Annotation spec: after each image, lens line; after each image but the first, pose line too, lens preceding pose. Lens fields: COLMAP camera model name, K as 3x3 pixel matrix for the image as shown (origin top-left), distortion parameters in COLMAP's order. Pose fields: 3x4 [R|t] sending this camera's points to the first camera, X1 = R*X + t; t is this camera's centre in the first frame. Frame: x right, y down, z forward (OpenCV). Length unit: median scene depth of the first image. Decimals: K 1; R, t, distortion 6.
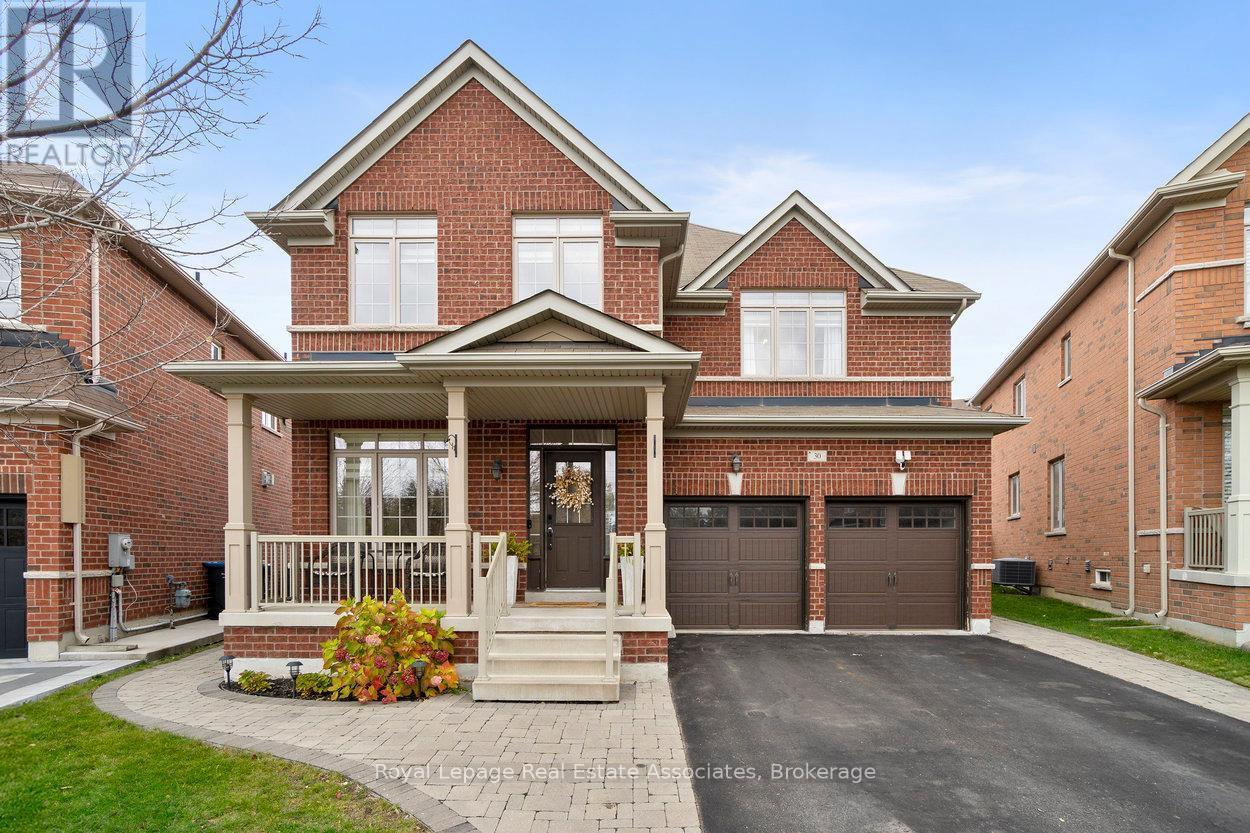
lens RADIAL K [[541.9, 0, 613.9], [0, 541.9, 402.1], [0, 0, 1]] dist [-0.002184, 0.000081]
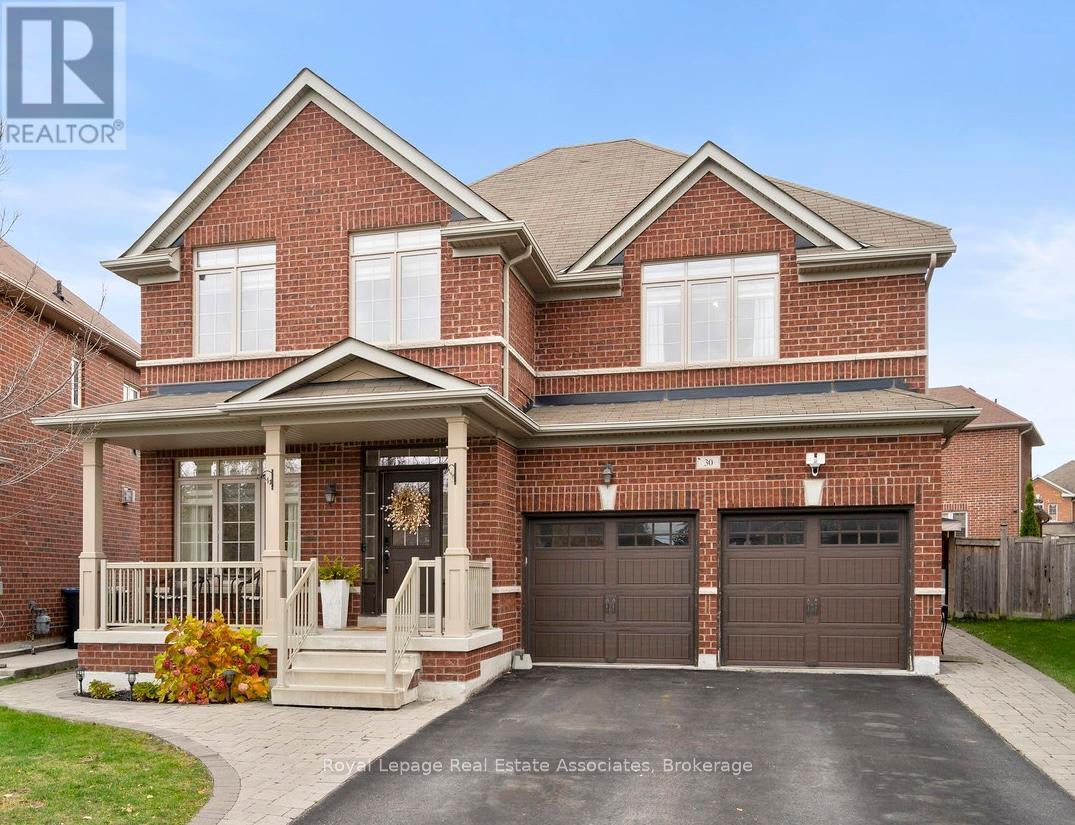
lens RADIAL K [[801.3, 0, 537.2], [0, 801.3, 286.9], [0, 0, 1]] dist [0.006733, -0.001291]
pose [[0.992336, -0.046349, -0.114547, 0.327960], [0.037603, 0.996293, -0.077366, -0.118997], [0.117708, 0.072466, 0.990401, -0.433865]]
